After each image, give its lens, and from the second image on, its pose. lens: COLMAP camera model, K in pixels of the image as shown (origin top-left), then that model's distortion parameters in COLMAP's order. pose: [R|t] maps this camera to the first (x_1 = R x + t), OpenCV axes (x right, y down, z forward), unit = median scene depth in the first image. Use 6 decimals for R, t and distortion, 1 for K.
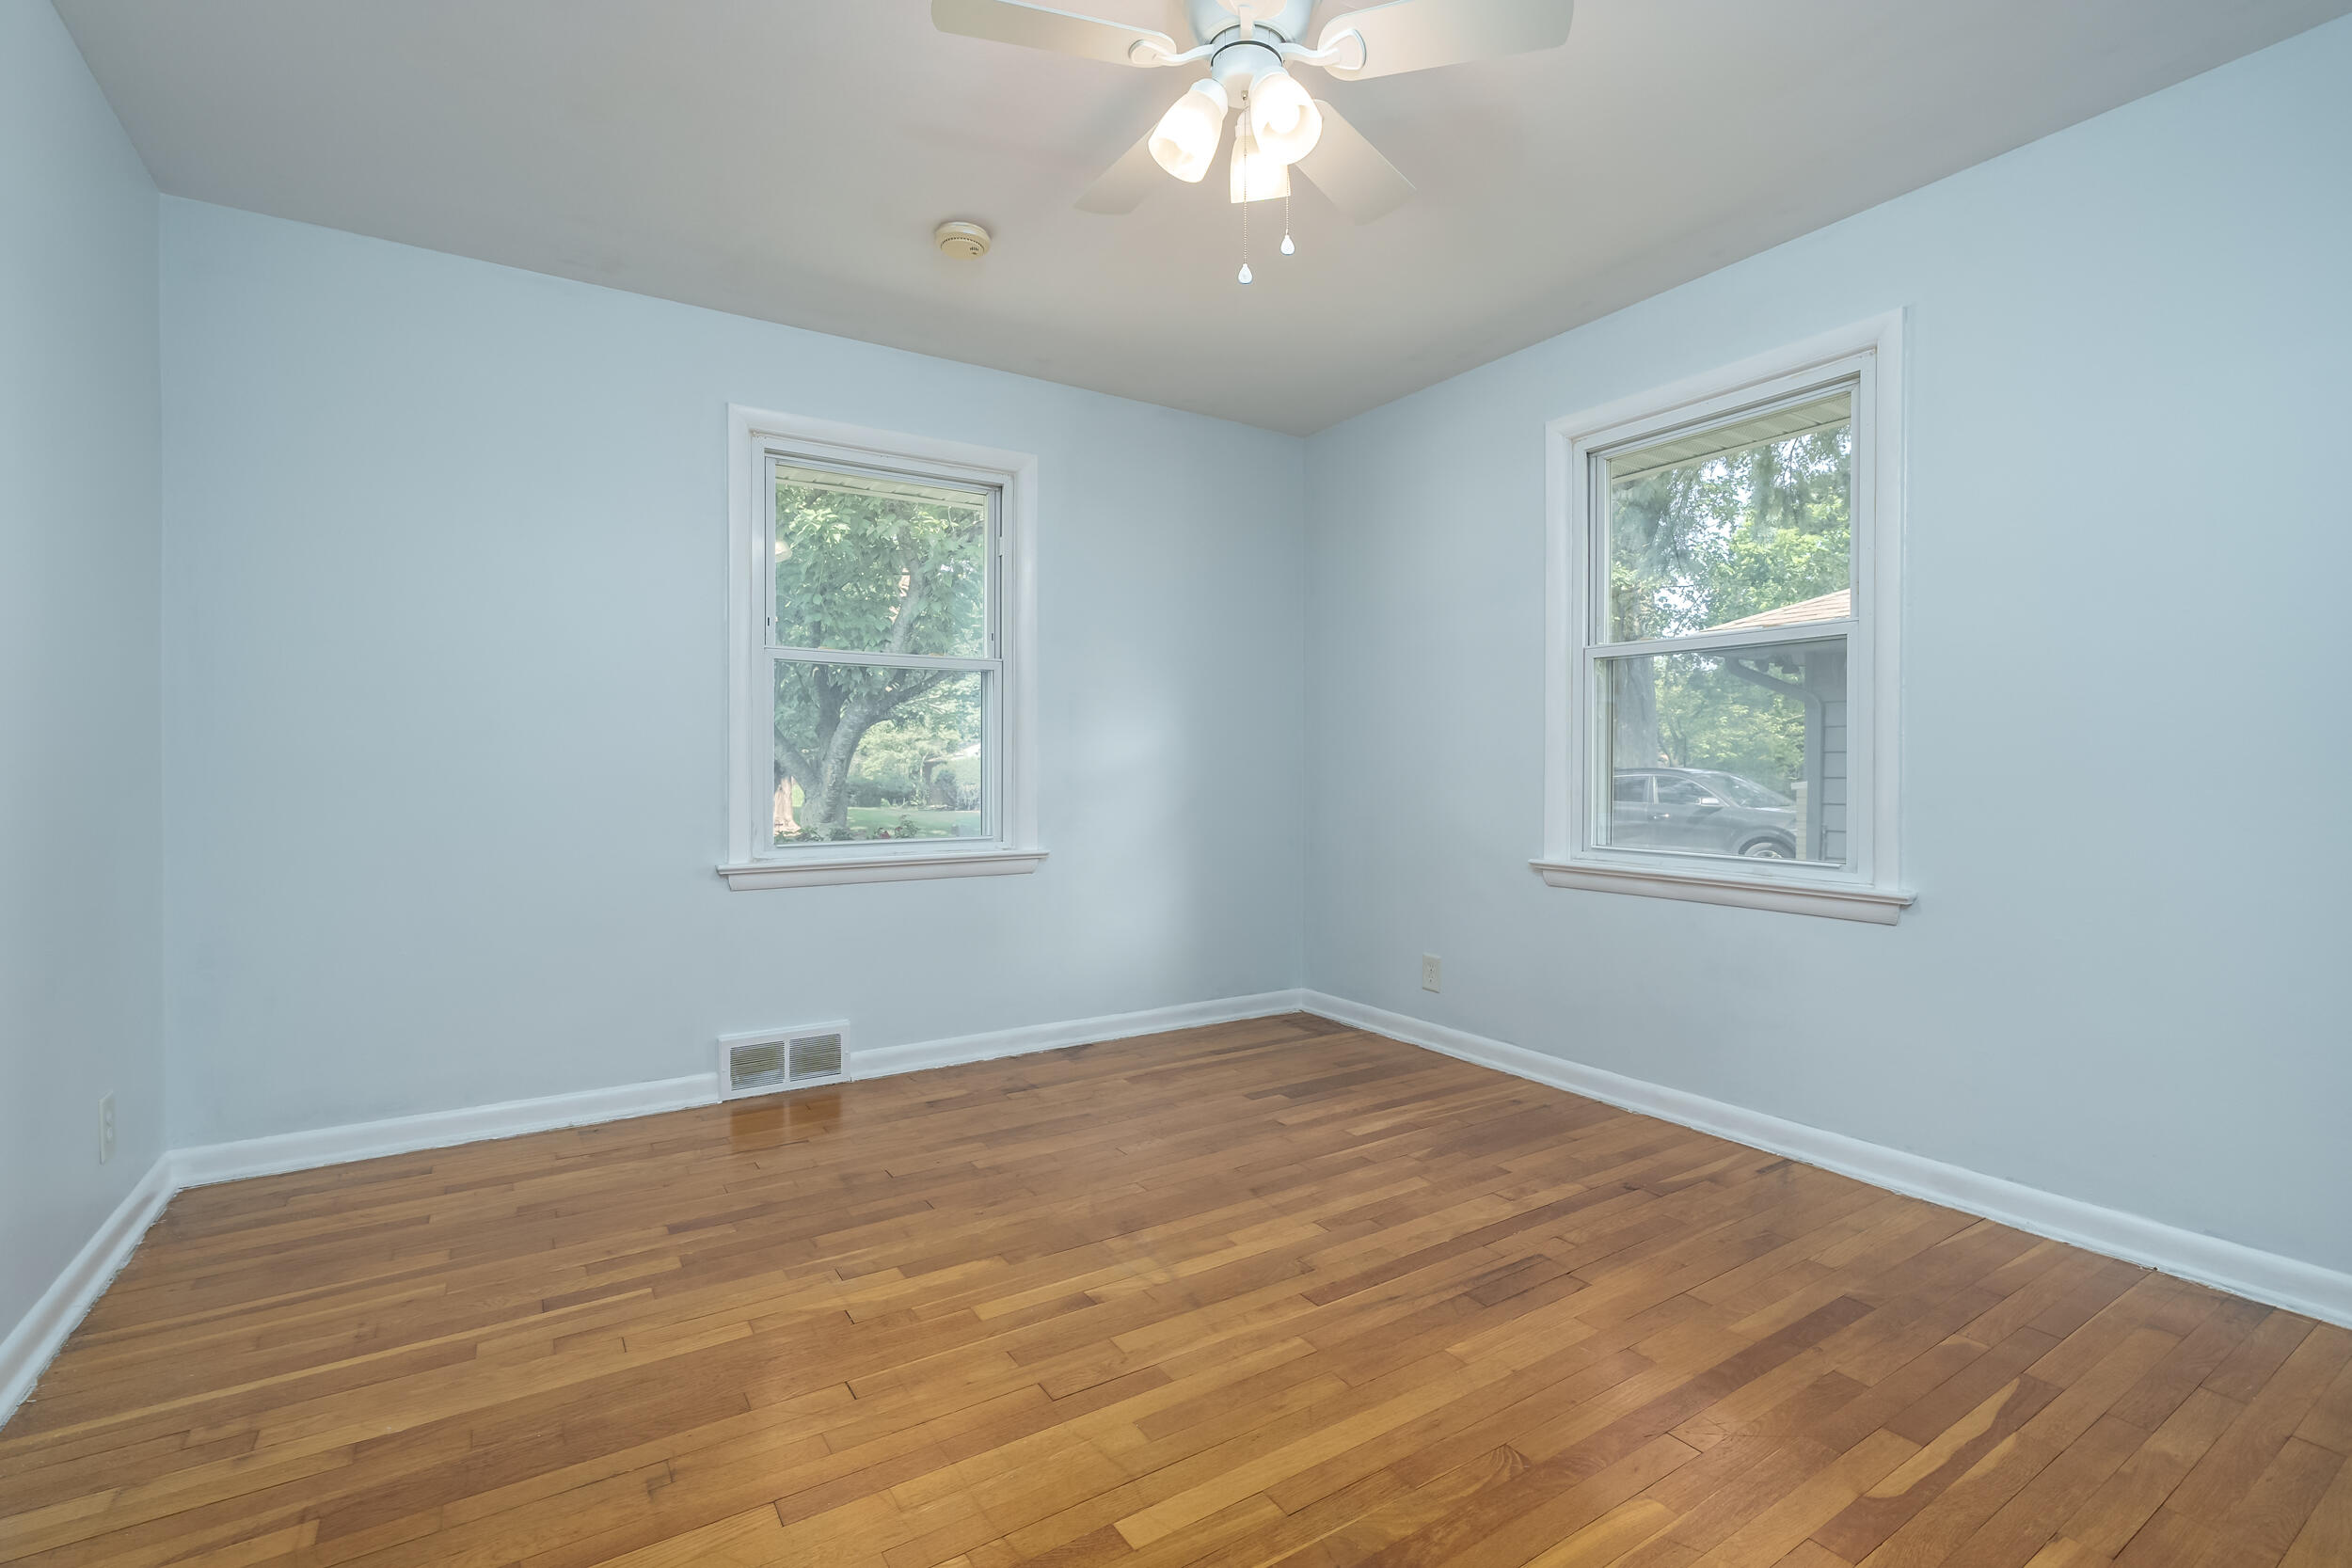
lens RADIAL K [[1088.6, 0, 1179.2], [0, 1088.6, 775.6], [0, 0, 1]] dist [-0.004004, 0.001068]
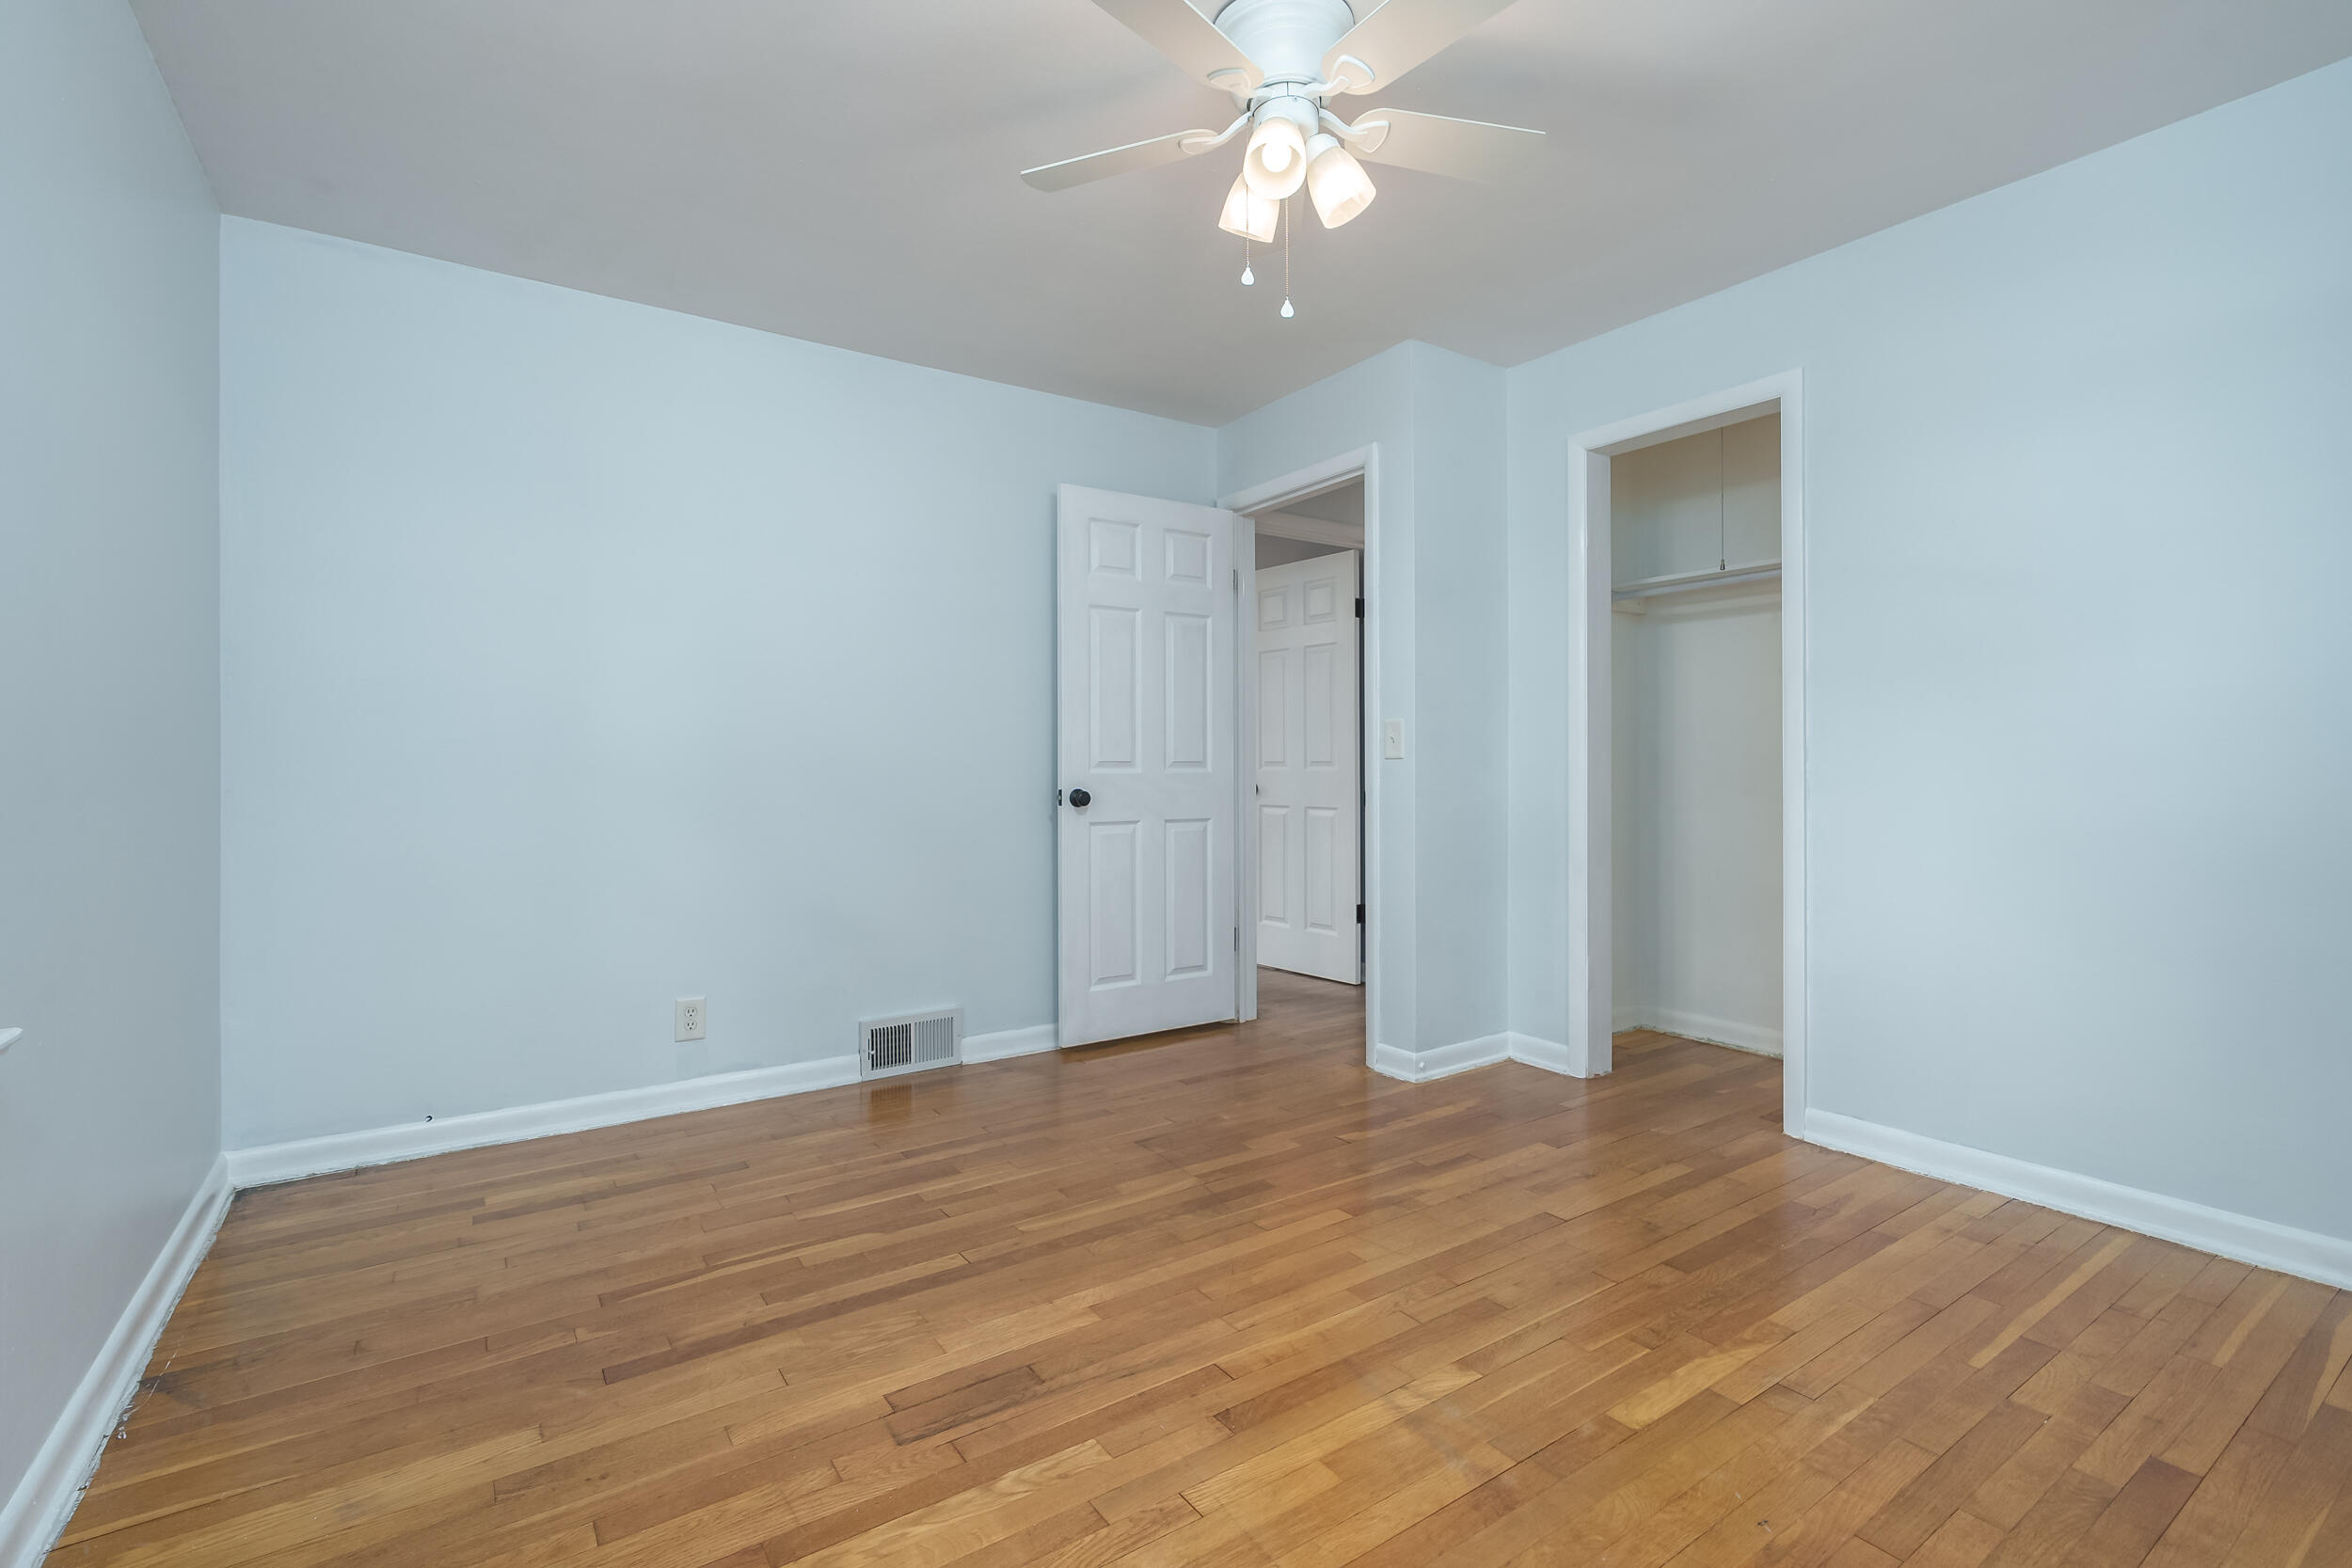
lens RADIAL K [[1088.6, 0, 1180.4], [0, 1088.6, 775.8], [0, 0, 1]] dist [-0.004004, 0.001068]
pose [[-0.999675, 0.004251, -0.025134, 0.176594], [0.003885, 0.999886, 0.014613, -0.017457], [0.025193, 0.014511, -0.999577, 1.894524]]
